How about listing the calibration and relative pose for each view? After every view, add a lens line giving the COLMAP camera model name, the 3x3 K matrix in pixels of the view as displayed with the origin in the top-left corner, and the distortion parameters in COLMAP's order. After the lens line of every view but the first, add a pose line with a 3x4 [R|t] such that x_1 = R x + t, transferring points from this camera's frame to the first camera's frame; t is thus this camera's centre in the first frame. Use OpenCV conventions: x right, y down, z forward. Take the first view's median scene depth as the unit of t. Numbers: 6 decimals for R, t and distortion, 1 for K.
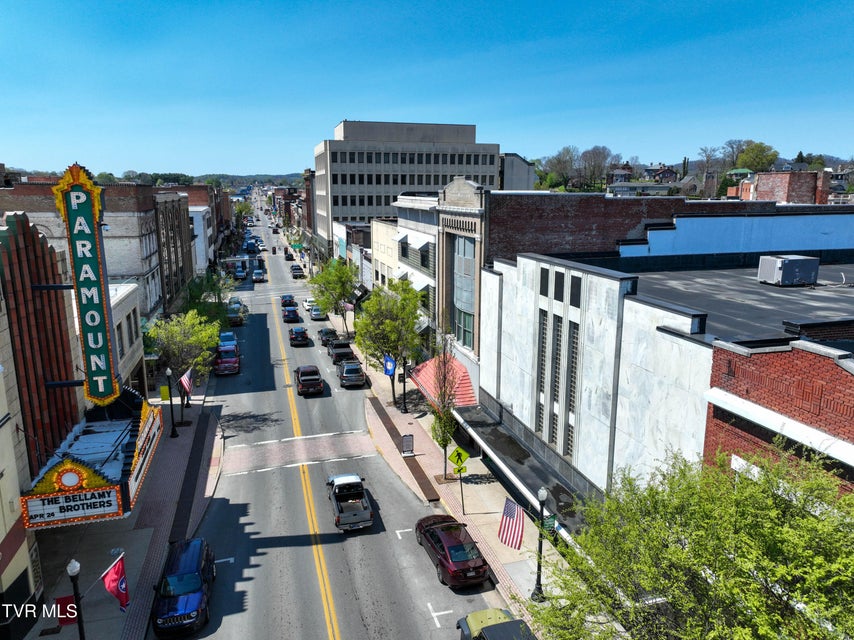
lens RADIAL K [[602.3, 0, 430.7], [0, 602.3, 319.6], [0, 0, 1]] dist [-0.002115, -0.001708]
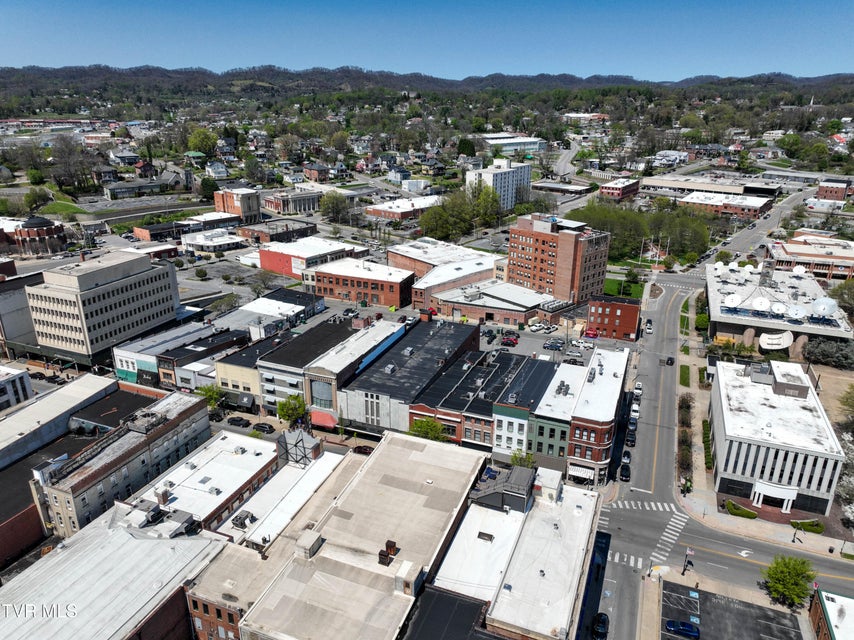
lens RADIAL K [[602.3, 0, 427.2], [0, 602.3, 319.6], [0, 0, 1]] dist [-0.002115, -0.001708]
pose [[0.612415, -0.271220, 0.742555, -3.212624], [0.156328, 0.962305, 0.222554, -1.790261], [-0.774926, -0.020213, 0.631729, -2.691582]]
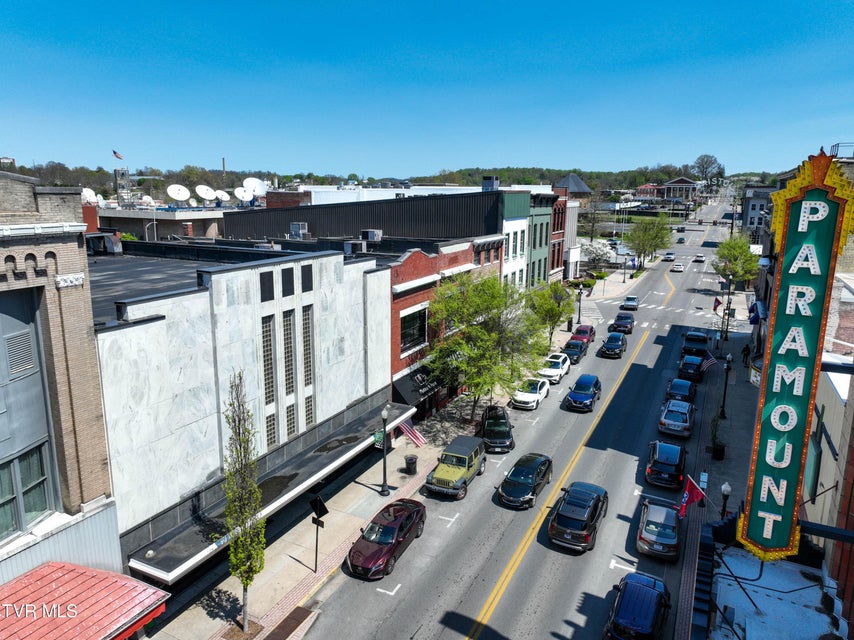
lens RADIAL K [[602.3, 0, 429.8], [0, 602.3, 317.4], [0, 0, 1]] dist [-0.002115, -0.001708]
pose [[-0.737532, -0.149772, 0.658494, -0.651566], [0.129856, 0.925446, 0.355932, -0.331975], [-0.662709, 0.348021, -0.663098, 1.525051]]
